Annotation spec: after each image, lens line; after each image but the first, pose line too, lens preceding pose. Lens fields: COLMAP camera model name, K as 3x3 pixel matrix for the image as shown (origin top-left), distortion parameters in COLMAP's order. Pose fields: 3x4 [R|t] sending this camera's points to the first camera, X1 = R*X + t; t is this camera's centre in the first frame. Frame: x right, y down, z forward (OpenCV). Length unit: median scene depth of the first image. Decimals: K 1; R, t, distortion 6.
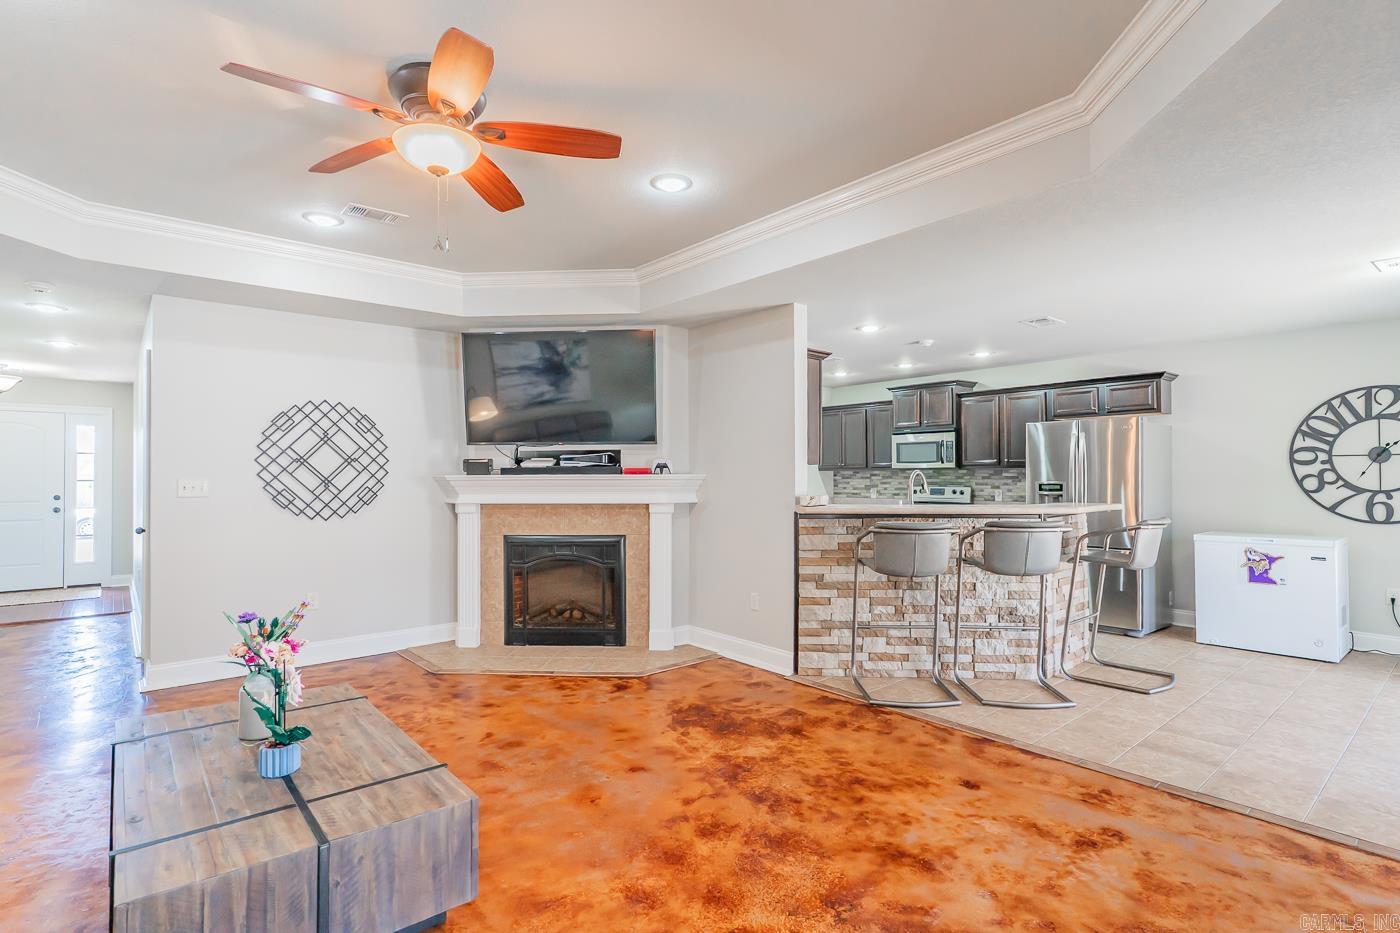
lens RADIAL K [[698.4, 0, 691.1], [0, 698.4, 470.6], [0, 0, 1]] dist [0.001144, 0.000060]
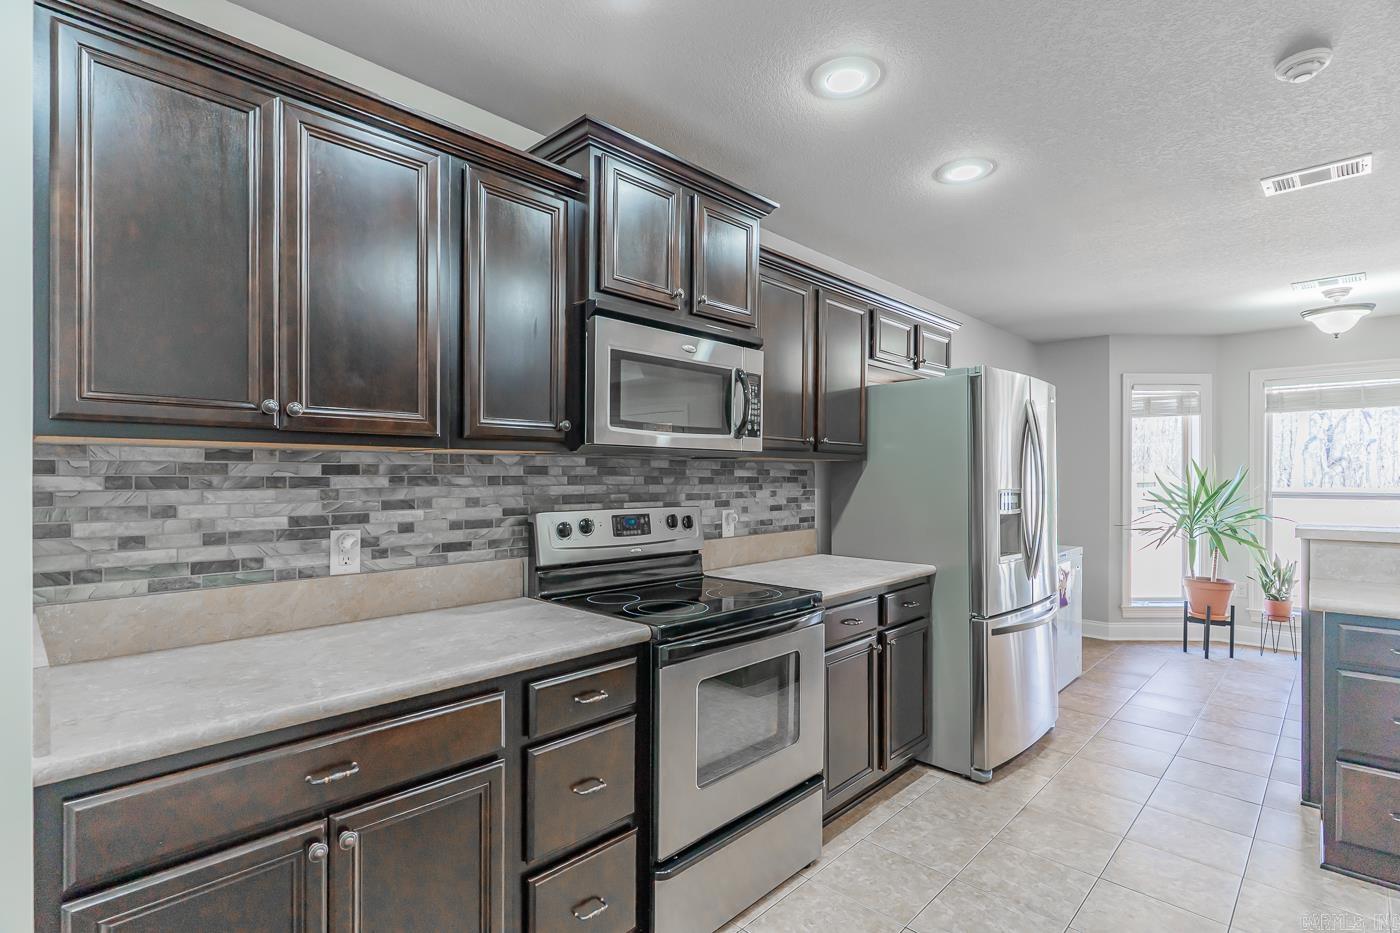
lens RADIAL K [[671.0, 0, 702.4], [0, 671.0, 481.1], [0, 0, 1]] dist [0.000385, 0.000165]
pose [[-0.105254, -0.007083, 0.994420, 0.064668], [-0.014187, 0.999884, 0.005620, 0.012278], [-0.994344, -0.013517, -0.105342, 1.524475]]
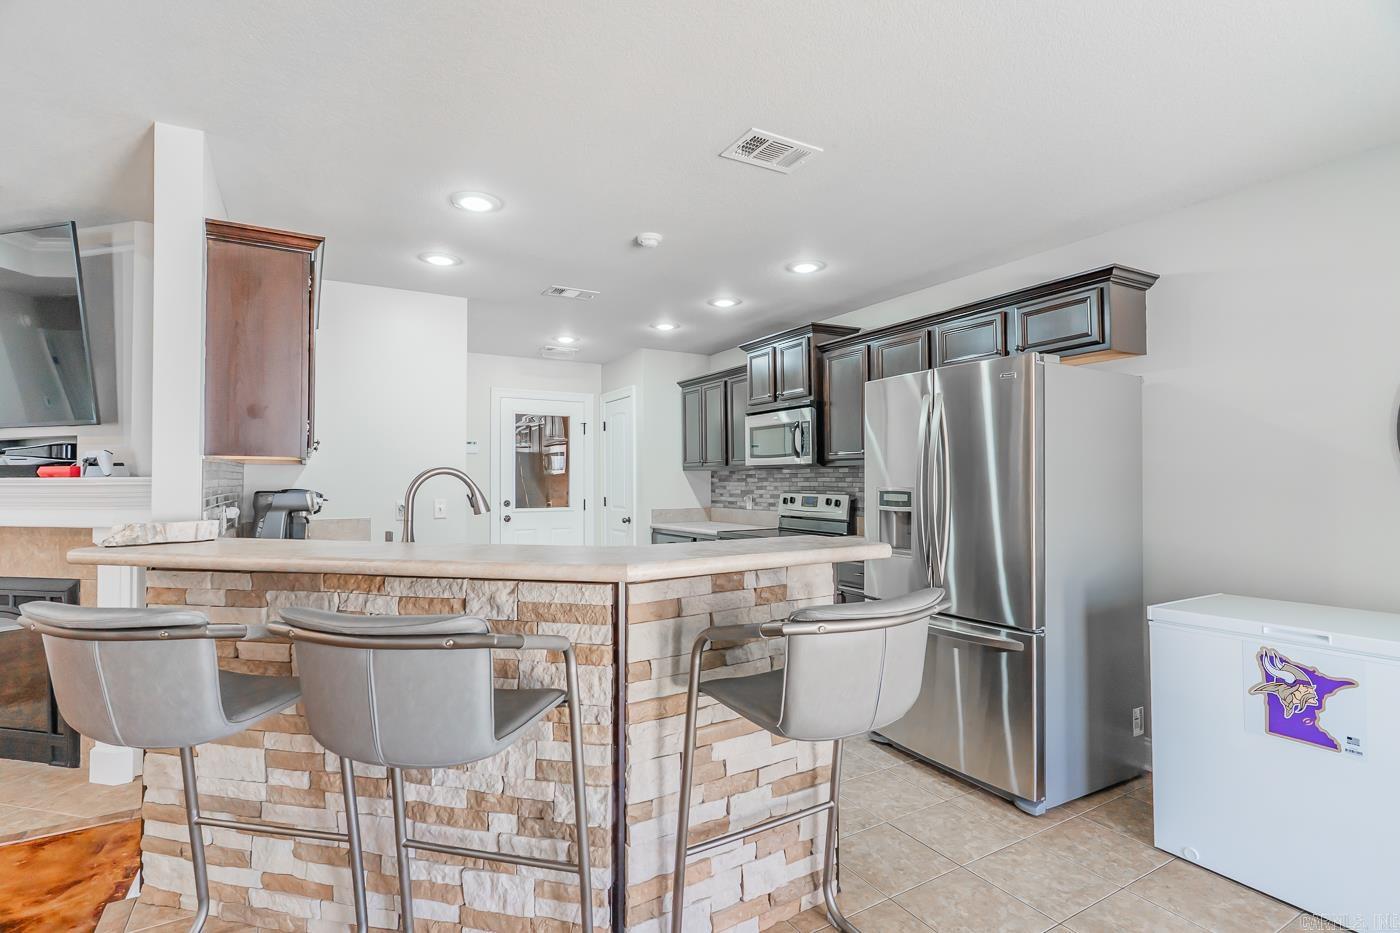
lens RADIAL K [[674.6, 0, 690.2], [0, 674.6, 466.9], [0, 0, 1]] dist [0.000951, 0.000366]
pose [[0.983944, -0.005905, -0.178378, 0.541552], [0.004632, 0.999961, -0.007552, 0.003521], [0.178415, 0.006604, 0.983933, 0.552398]]
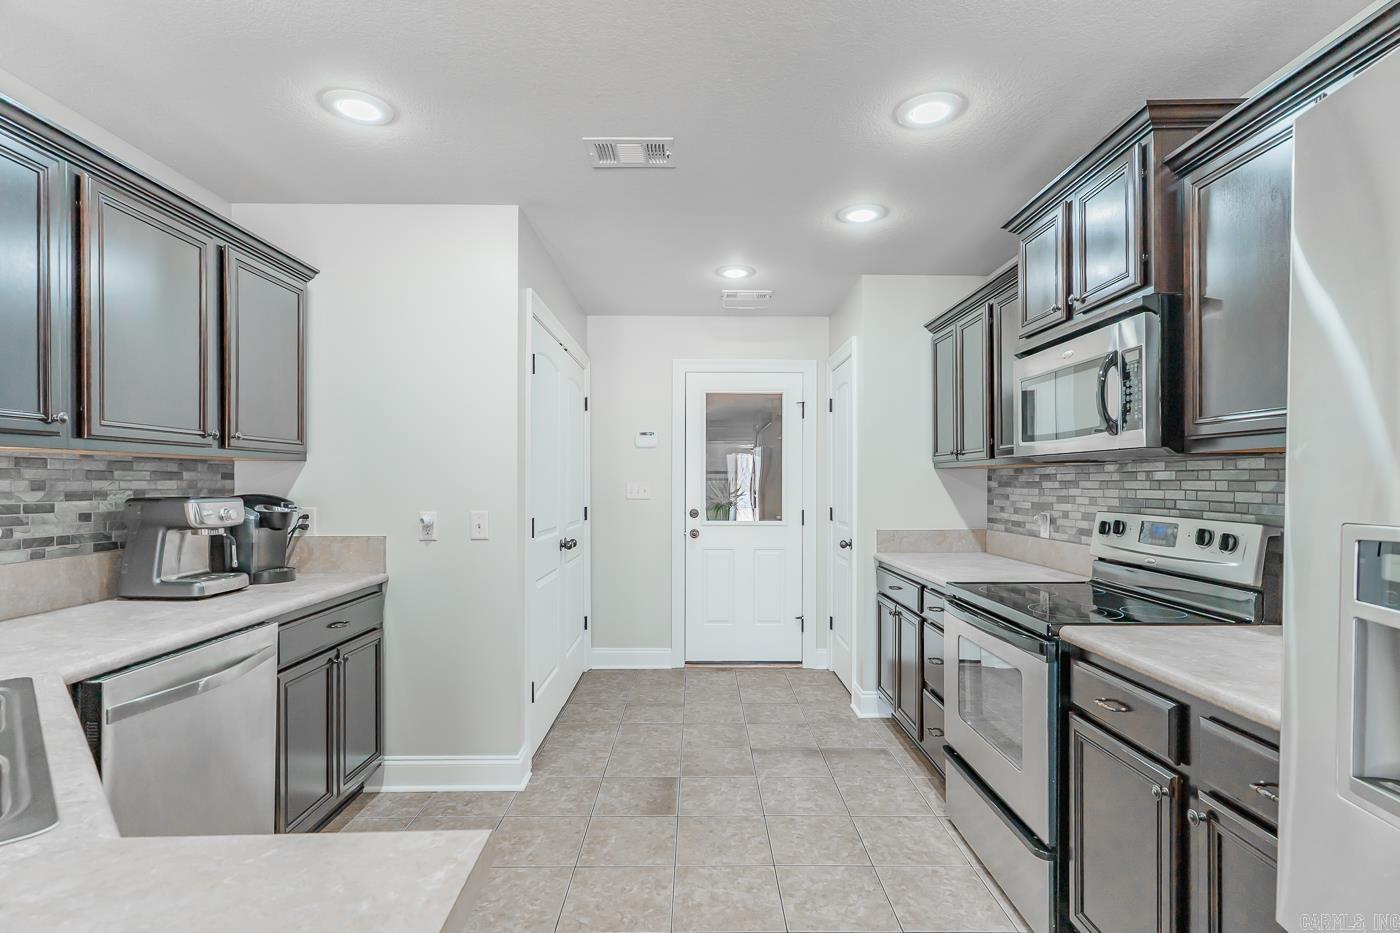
lens RADIAL K [[671.0, 0, 702.4], [0, 671.0, 481.1], [0, 0, 1]] dist [0.000385, 0.000165]
pose [[0.771248, 0.001354, -0.636533, 0.586113], [0.005386, 0.999948, 0.008654, 0.007262], [0.636511, -0.010102, 0.771201, 1.004316]]
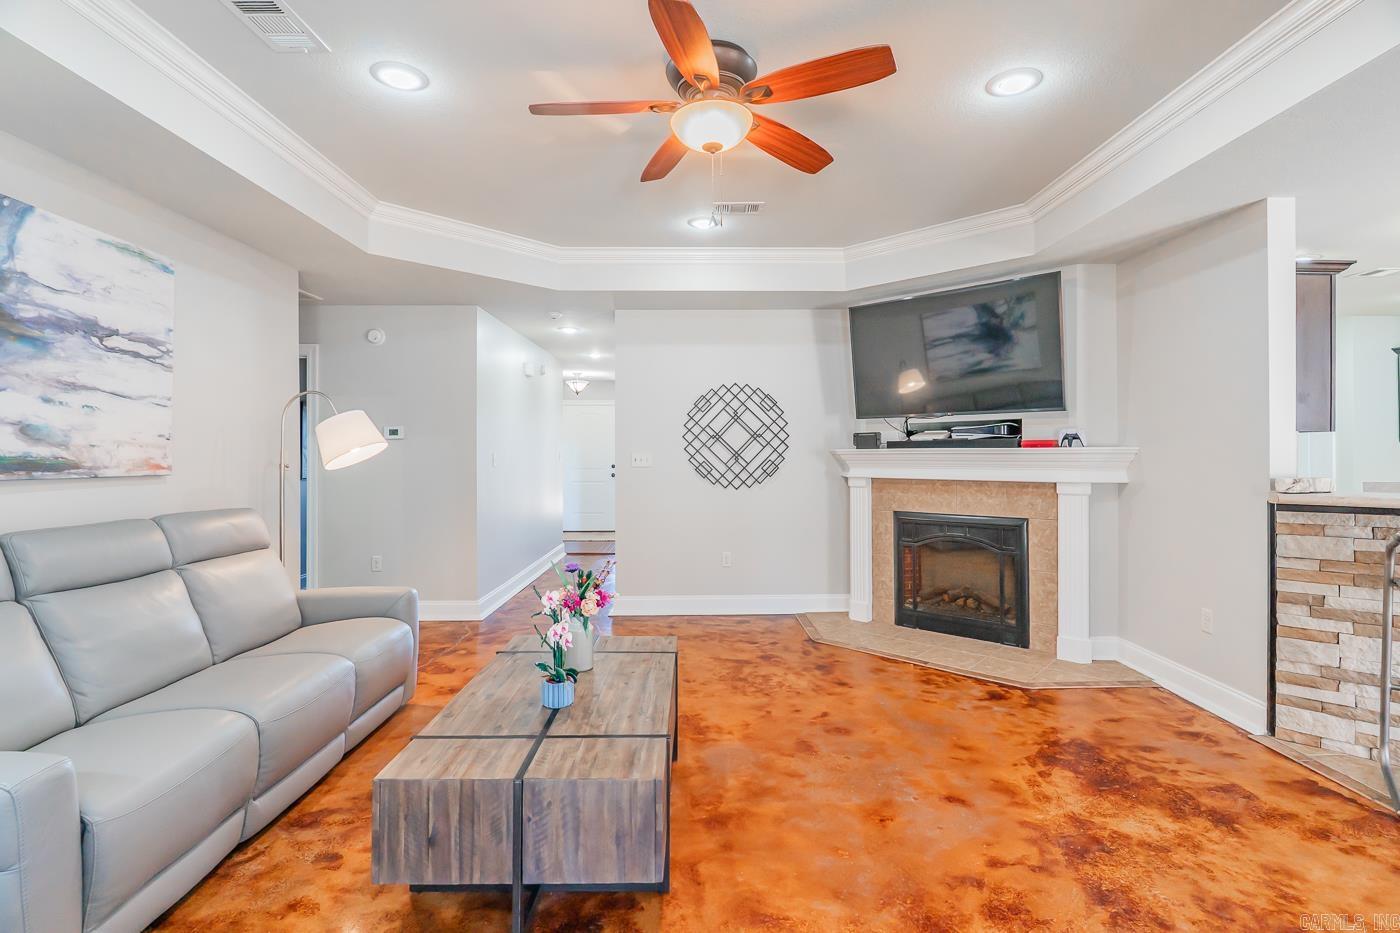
lens RADIAL K [[673.0, 0, 700.5], [0, 673.0, 449.1], [0, 0, 1]] dist [0.000872, 0.000095]
pose [[0.774161, -0.003145, -0.632981, 0.122008], [0.006235, 0.999977, 0.002657, 0.002780], [0.632959, -0.006003, 0.774162, 0.116157]]
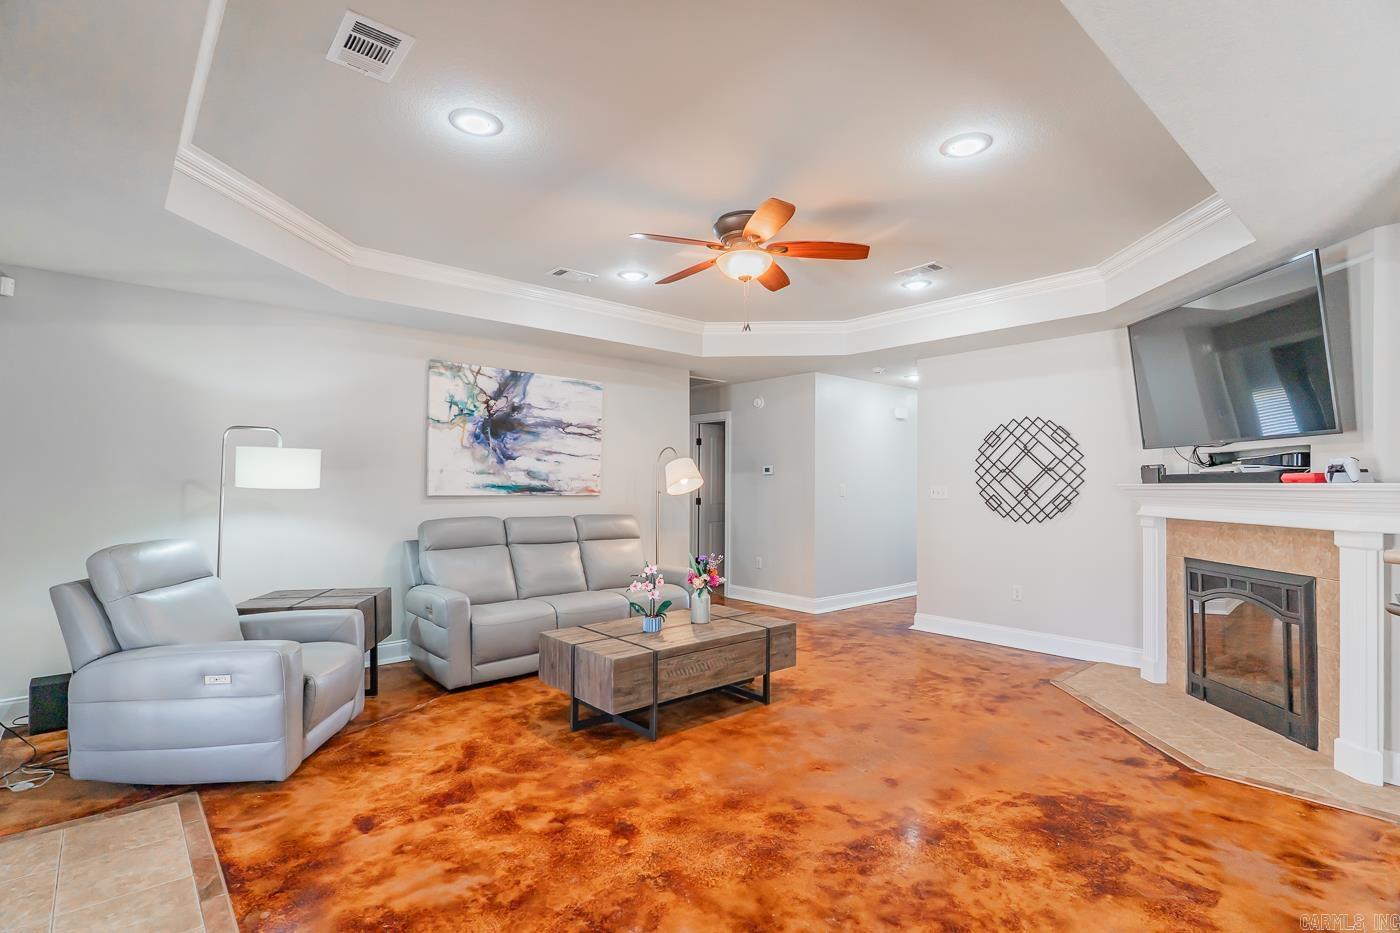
lens RADIAL K [[664.0, 0, 693.1], [0, 664.0, 475.4], [0, 0, 1]] dist [0.001854, 0.000273]
pose [[0.020011, -0.010727, -0.999742, 0.529476], [0.003795, 0.999936, -0.010653, 0.002893], [0.999793, -0.003581, 0.020050, 0.434860]]
